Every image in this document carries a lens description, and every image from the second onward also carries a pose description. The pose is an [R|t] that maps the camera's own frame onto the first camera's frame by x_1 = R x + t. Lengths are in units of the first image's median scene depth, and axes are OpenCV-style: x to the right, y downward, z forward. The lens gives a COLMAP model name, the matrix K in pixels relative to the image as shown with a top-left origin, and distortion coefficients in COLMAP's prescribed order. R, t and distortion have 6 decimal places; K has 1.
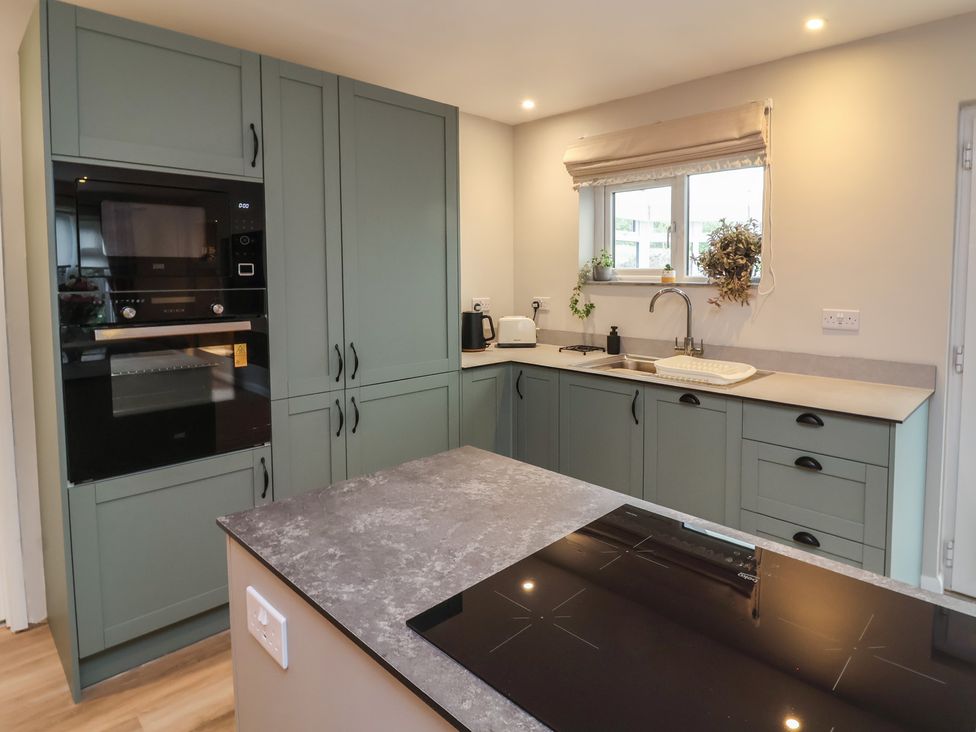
lens RADIAL K [[561.6, 0, 541.3], [0, 561.6, 305.9], [0, 0, 1]] dist [-0.003841, 0.000436]
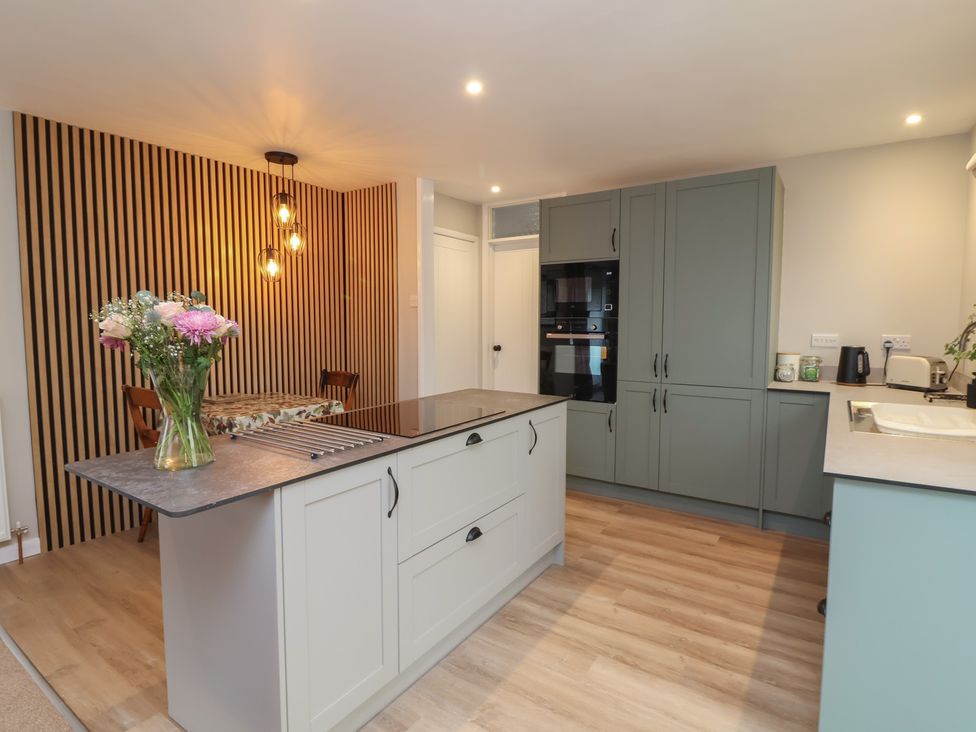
lens RADIAL K [[509.4, 0, 501.2], [0, 509.4, 356.4], [0, 0, 1]] dist [-0.011762, -0.008437]
pose [[0.167356, 0.066998, -0.983617, 0.859422], [-0.062258, 0.996415, 0.057277, 0.018697], [0.983929, 0.051653, 0.170927, 0.283233]]
